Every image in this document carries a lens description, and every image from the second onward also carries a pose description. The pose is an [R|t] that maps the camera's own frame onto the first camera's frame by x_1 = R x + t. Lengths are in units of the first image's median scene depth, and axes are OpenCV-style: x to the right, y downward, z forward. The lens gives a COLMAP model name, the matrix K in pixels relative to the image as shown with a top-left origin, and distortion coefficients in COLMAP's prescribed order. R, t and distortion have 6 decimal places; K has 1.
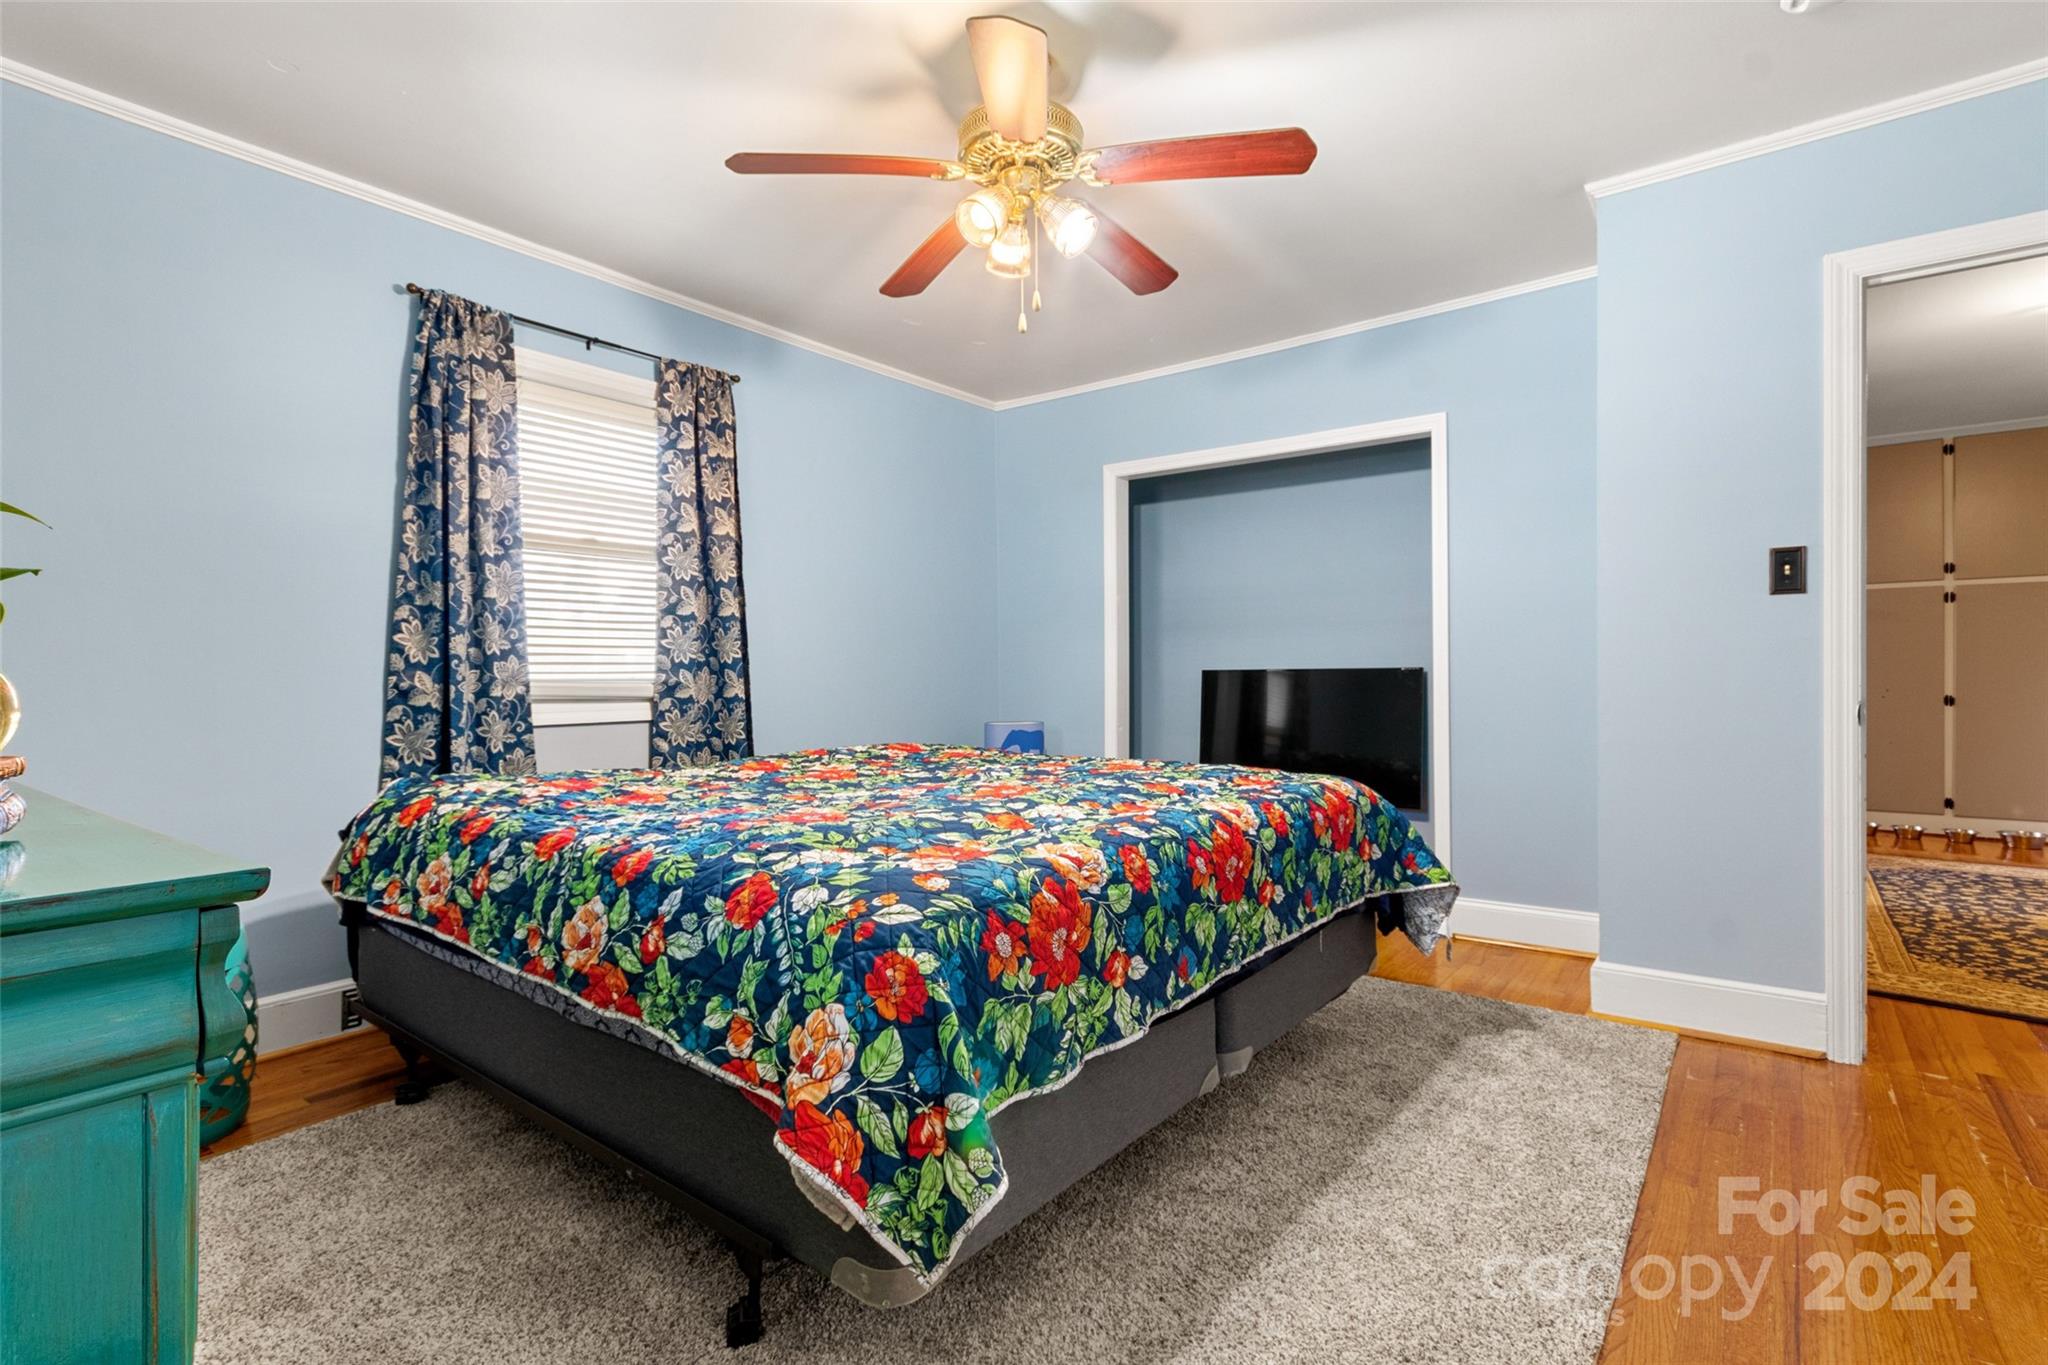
lens RADIAL K [[968.3, 0, 1028.9], [0, 968.3, 682.9], [0, 0, 1]] dist [0.001443, -0.000291]
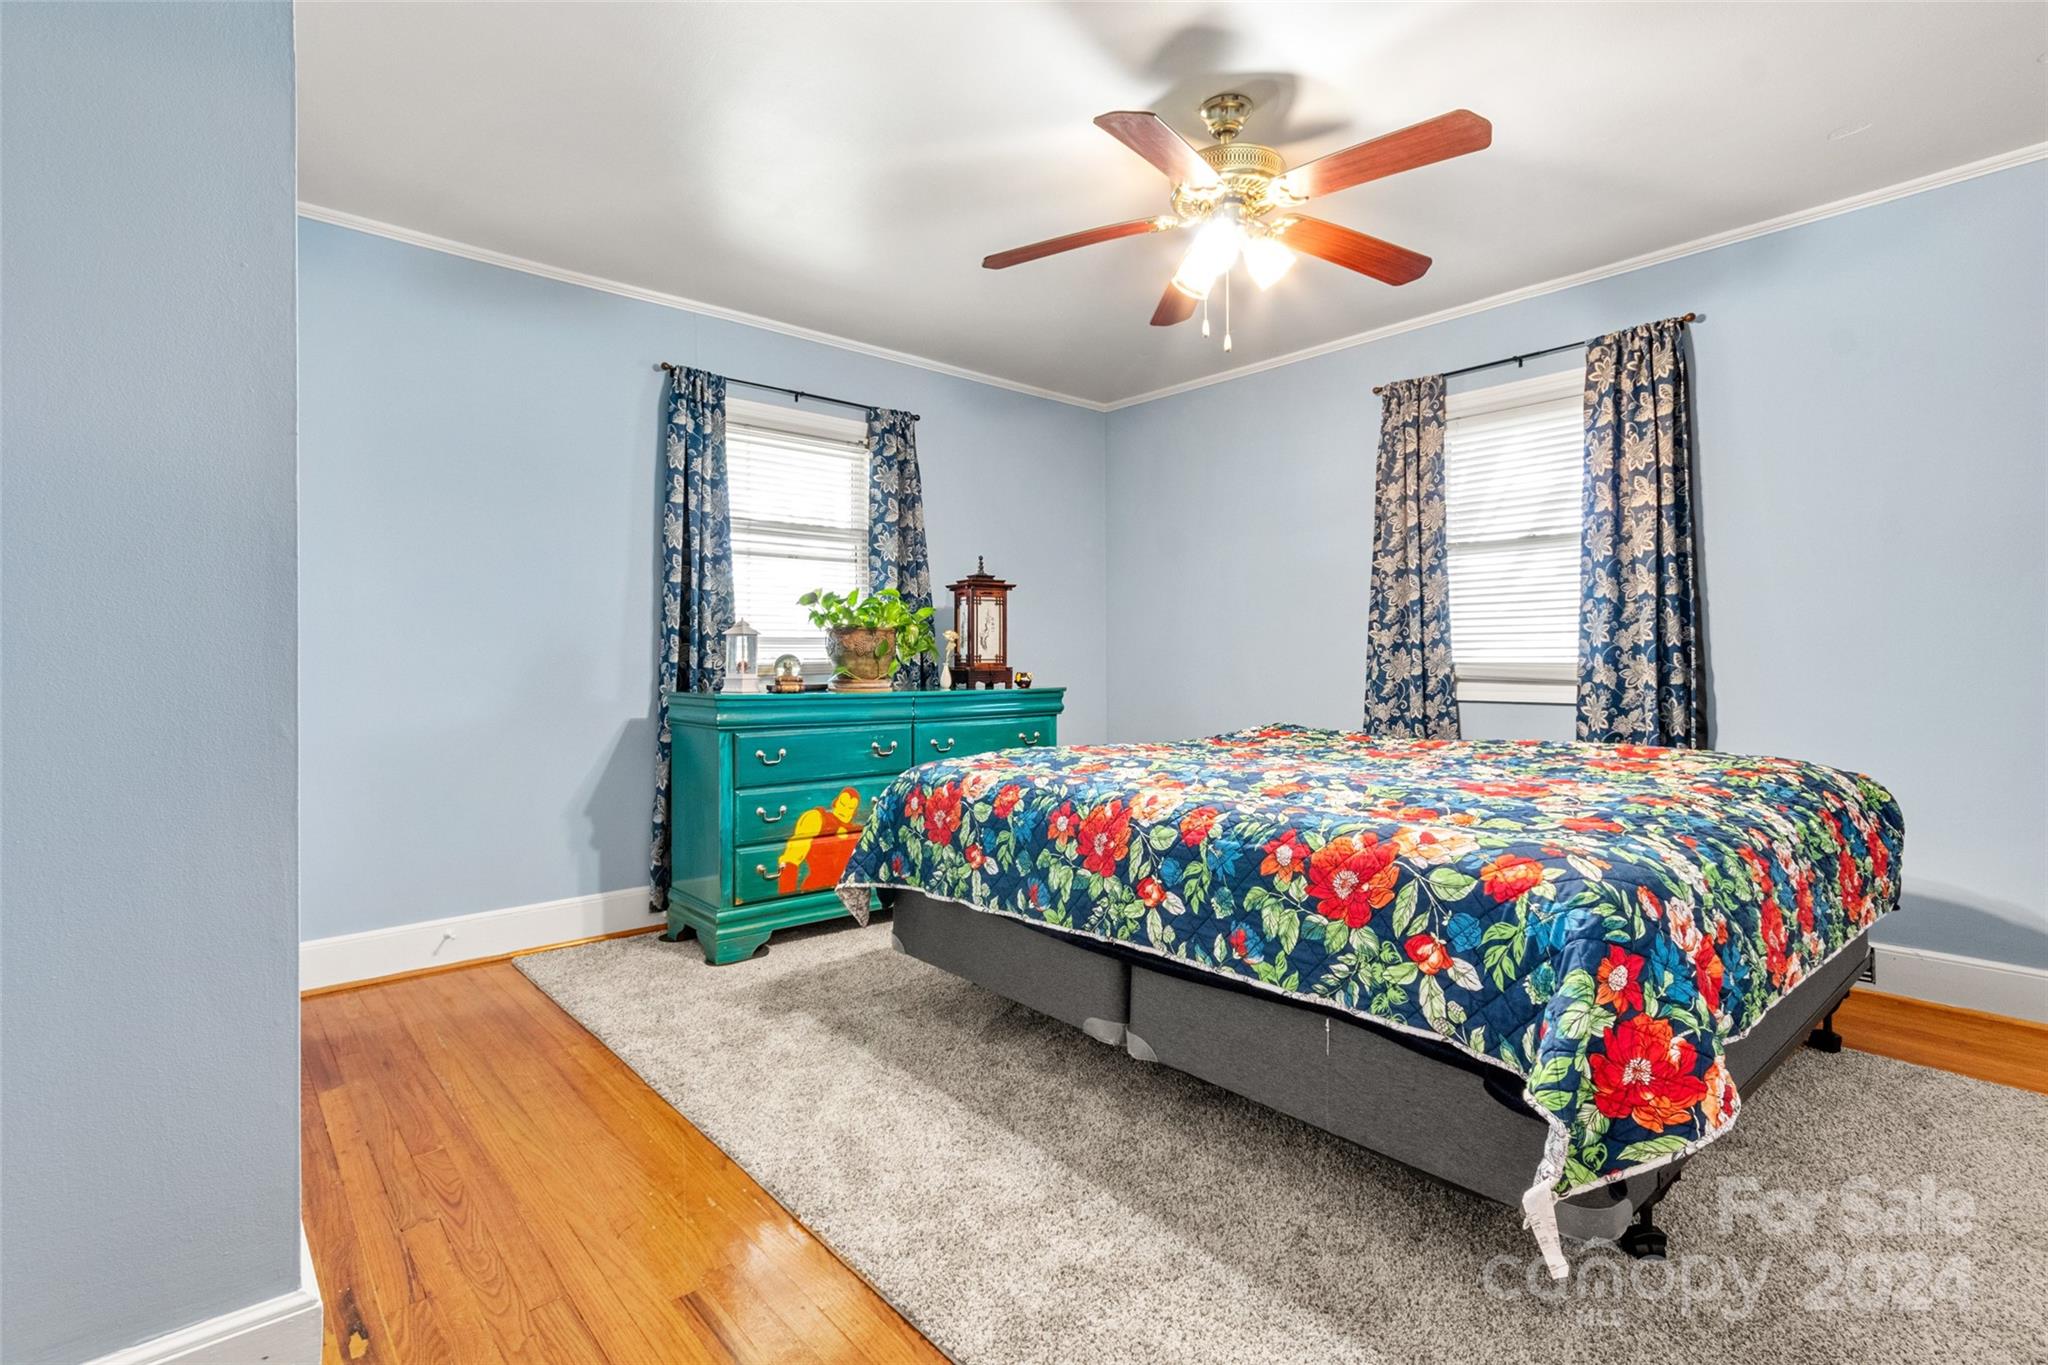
lens RADIAL K [[968.3, 0, 1027.6], [0, 968.3, 668.6], [0, 0, 1]] dist [0.001443, -0.000291]
pose [[-0.196491, 0.013334, -0.980415, 0.806185], [-0.006121, 0.999871, 0.014825, -0.010836], [0.980487, 0.008914, -0.196384, 0.714487]]
